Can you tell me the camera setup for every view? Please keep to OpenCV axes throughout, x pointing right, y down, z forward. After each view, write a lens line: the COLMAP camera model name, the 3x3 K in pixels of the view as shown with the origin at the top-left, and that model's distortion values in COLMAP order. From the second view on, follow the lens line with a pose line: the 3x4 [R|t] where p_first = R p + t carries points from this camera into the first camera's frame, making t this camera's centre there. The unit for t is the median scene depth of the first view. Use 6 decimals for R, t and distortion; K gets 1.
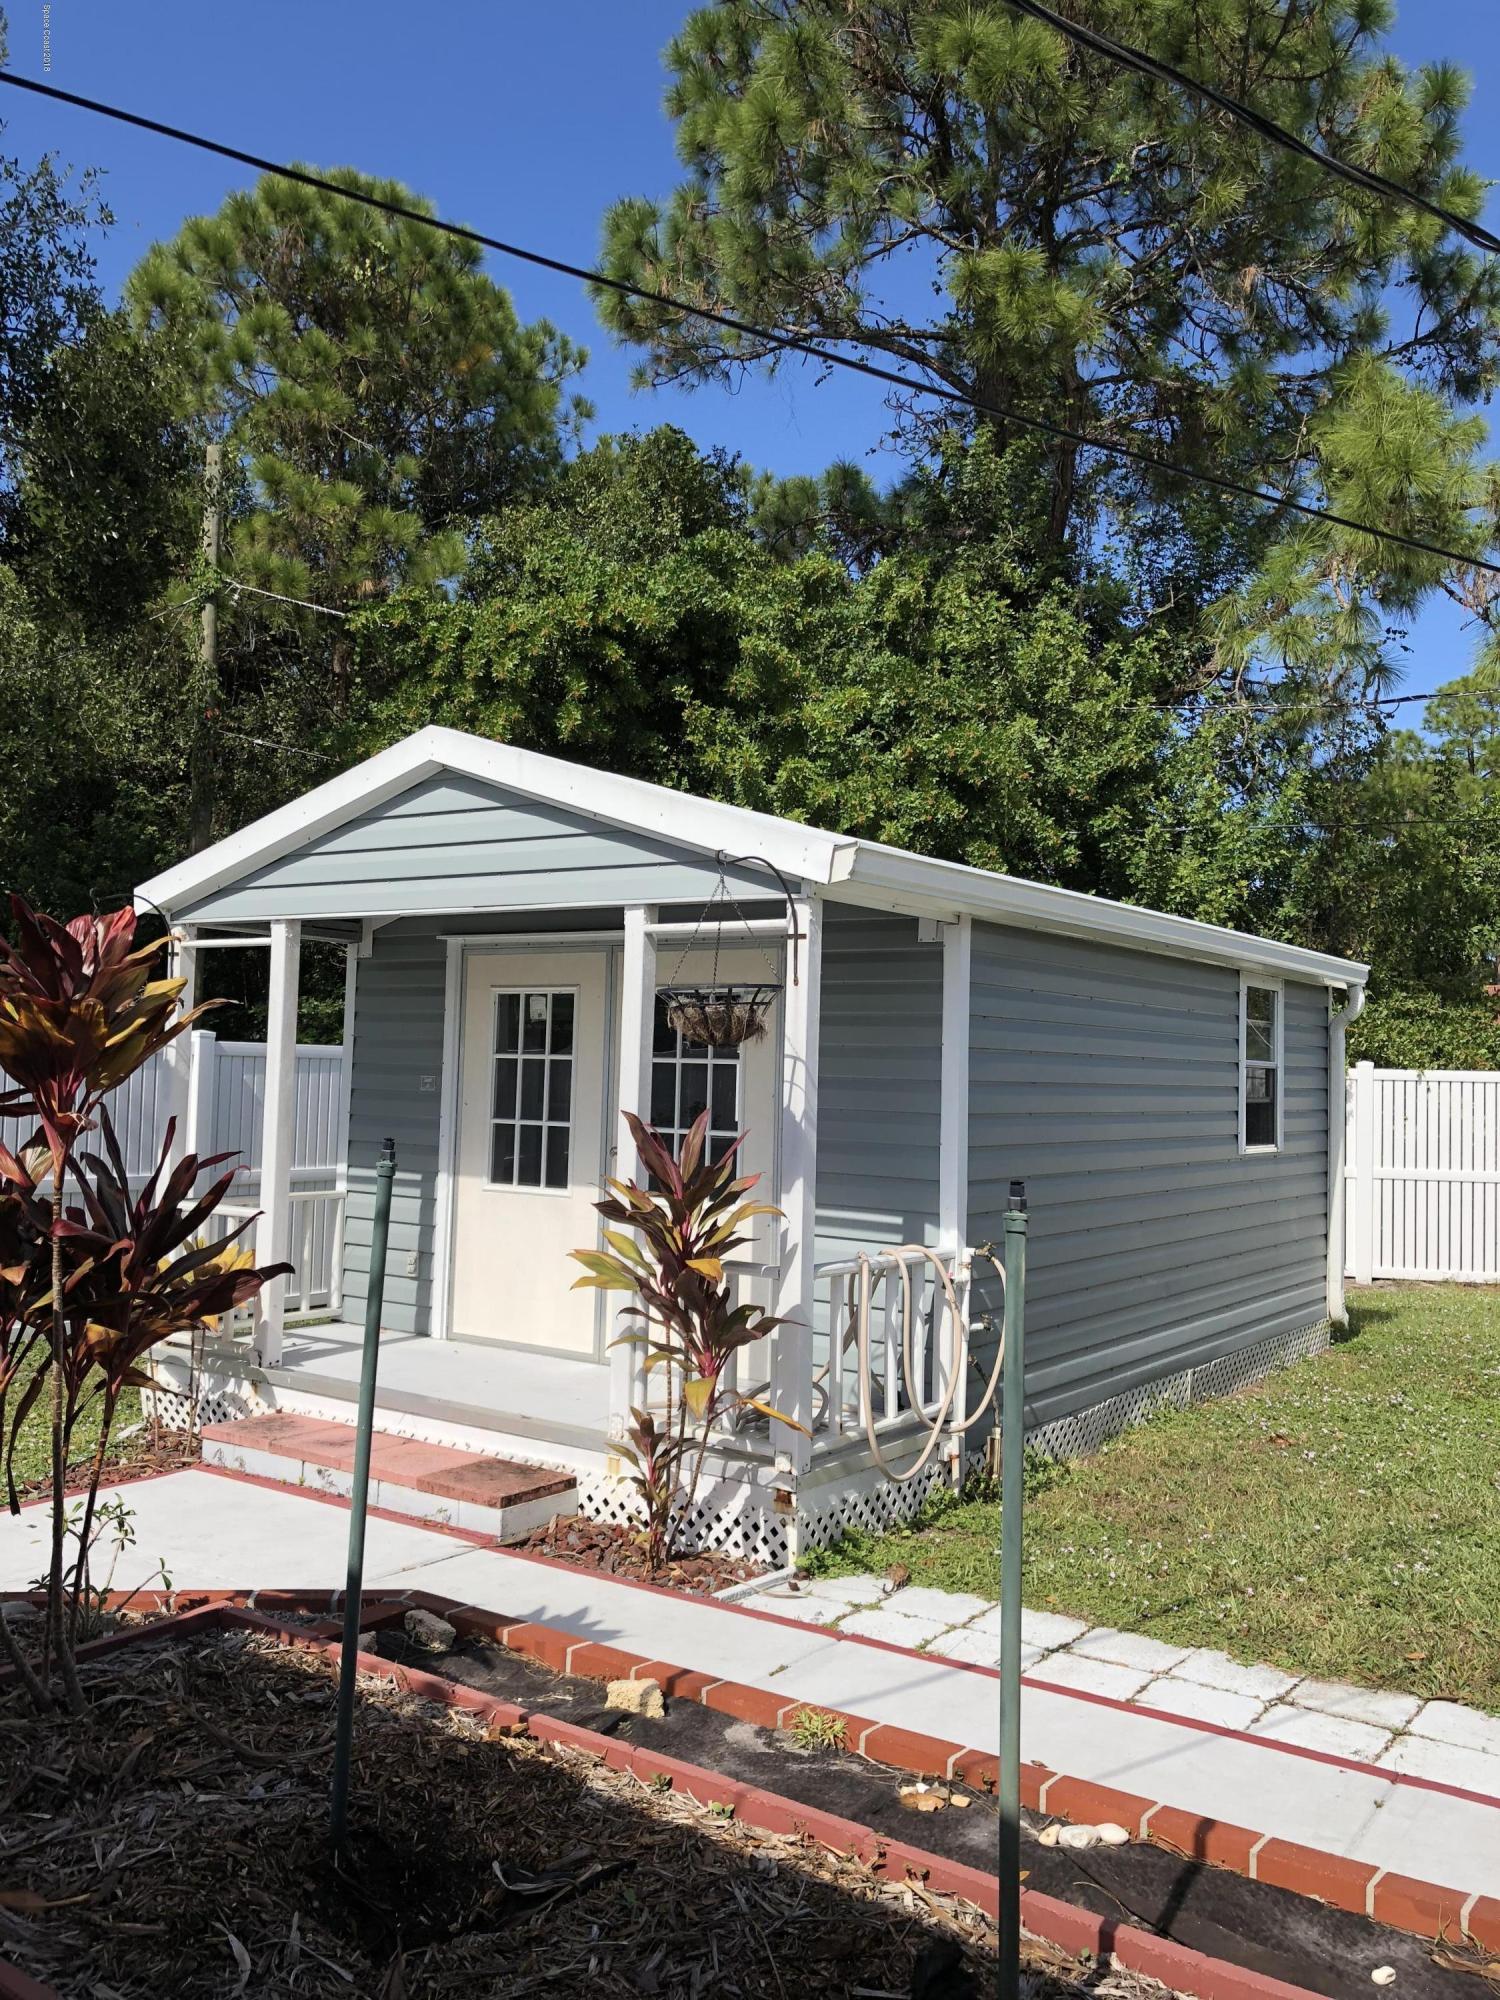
lens RADIAL K [[1643.2, 0, 752.4], [0, 1643.2, 995.8], [0, 0, 1]] dist [0.035085, -0.053509]
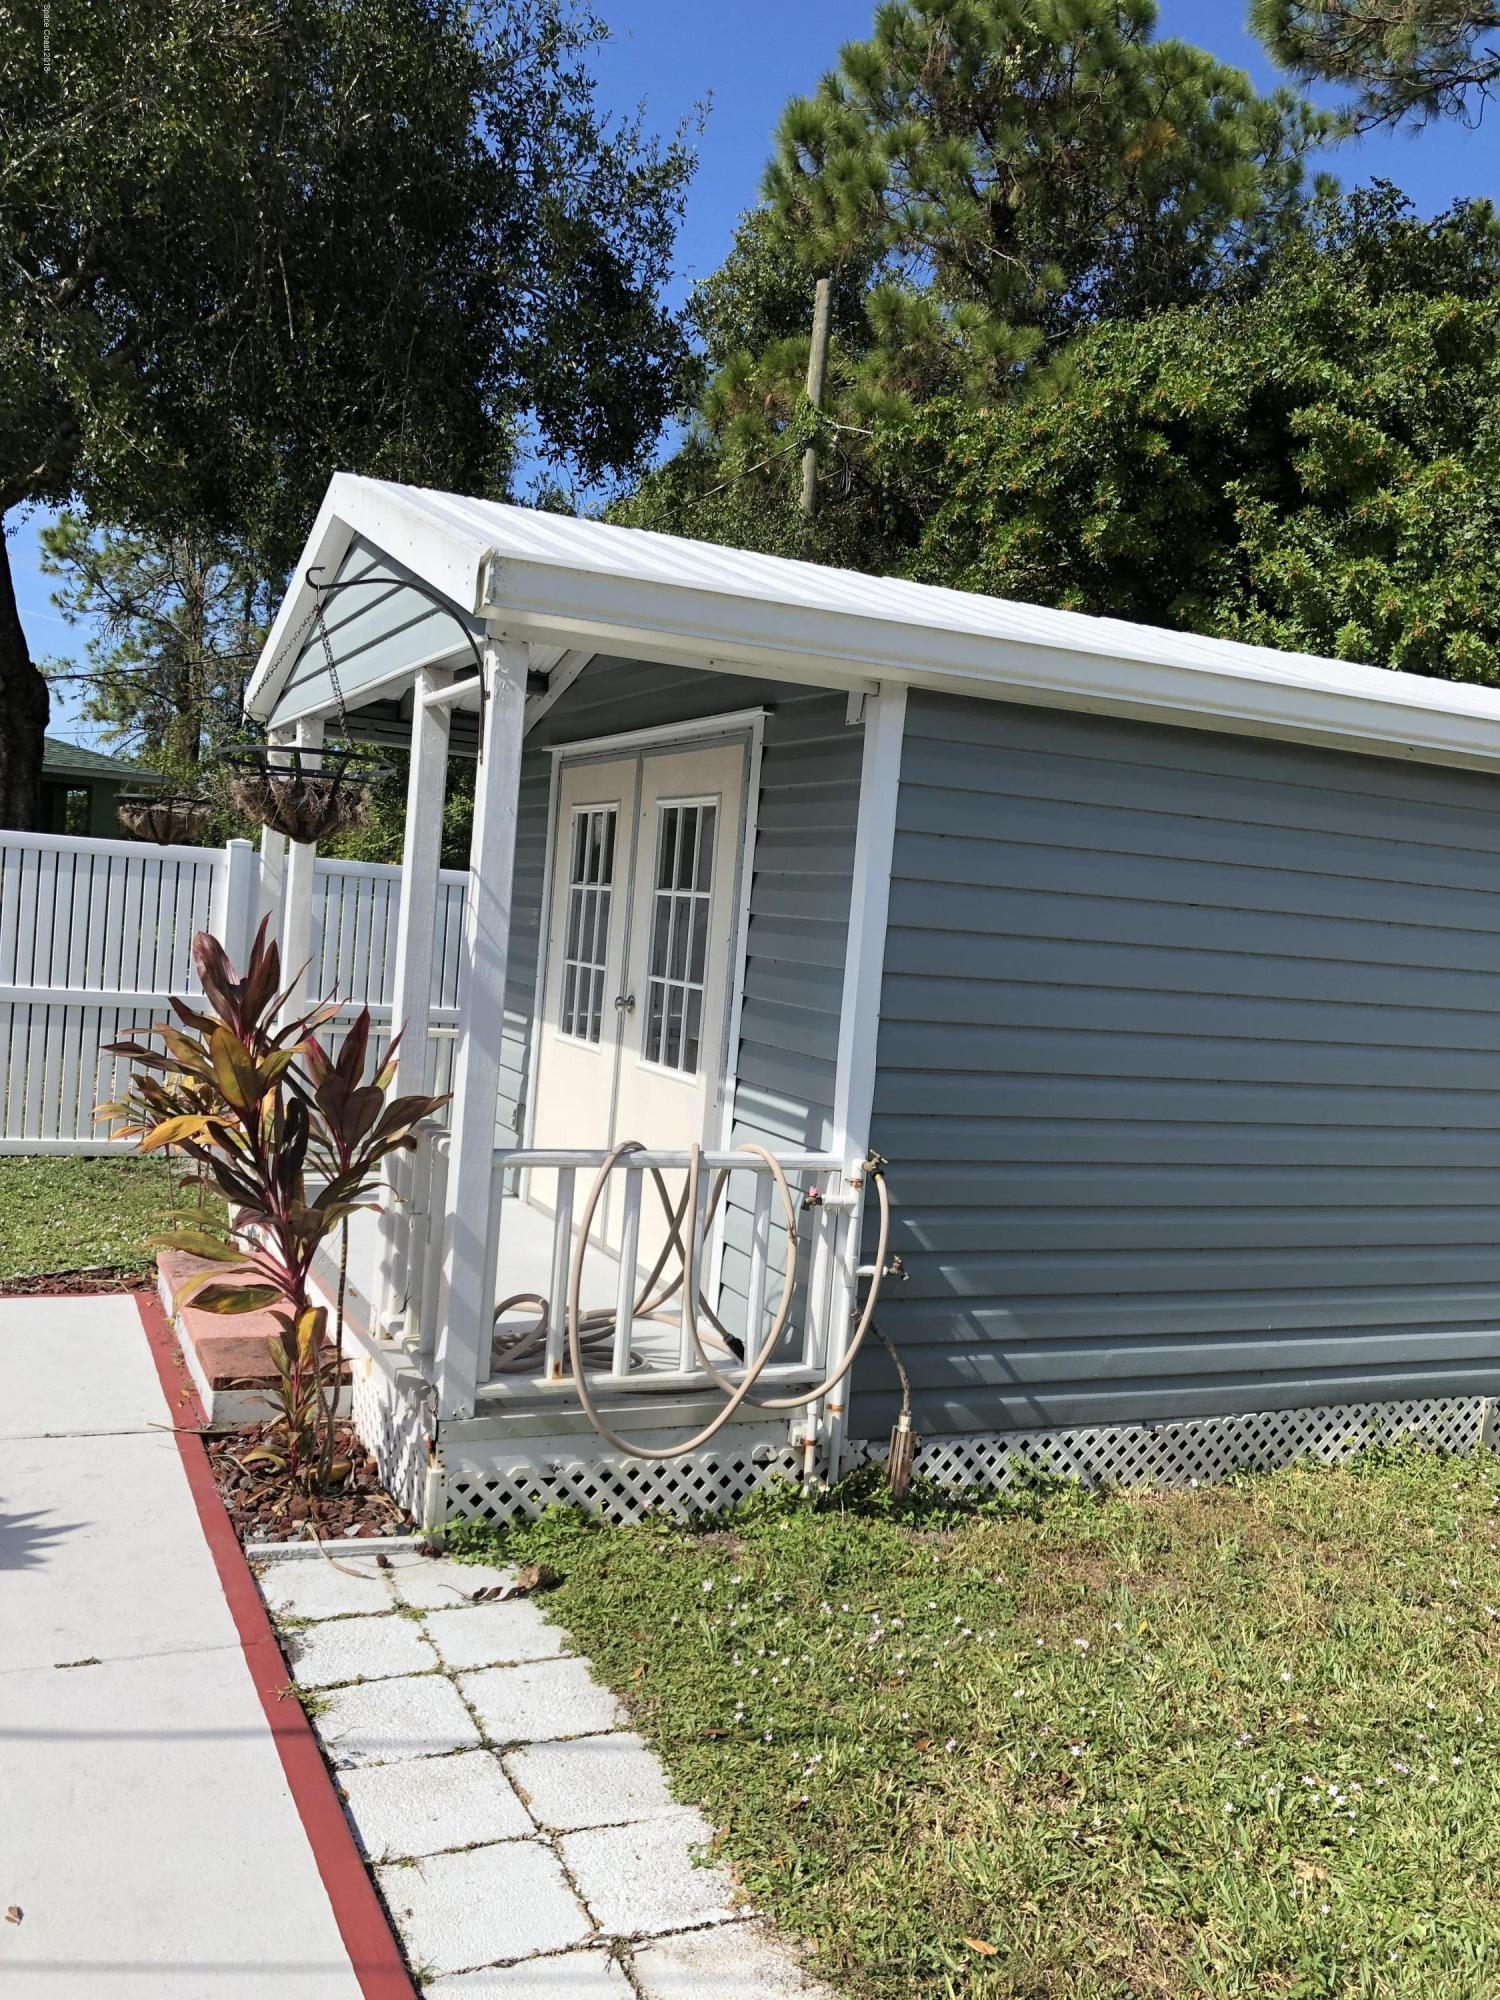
lens RADIAL K [[1643.2, 0, 741.2], [0, 1643.2, 1007.0], [0, 0, 1]] dist [0.035085, -0.053509]
pose [[0.860914, 0.070132, -0.503894, 0.206803], [-0.032403, 0.996001, 0.083261, 0.014760], [0.507718, -0.055352, 0.859743, 0.175706]]
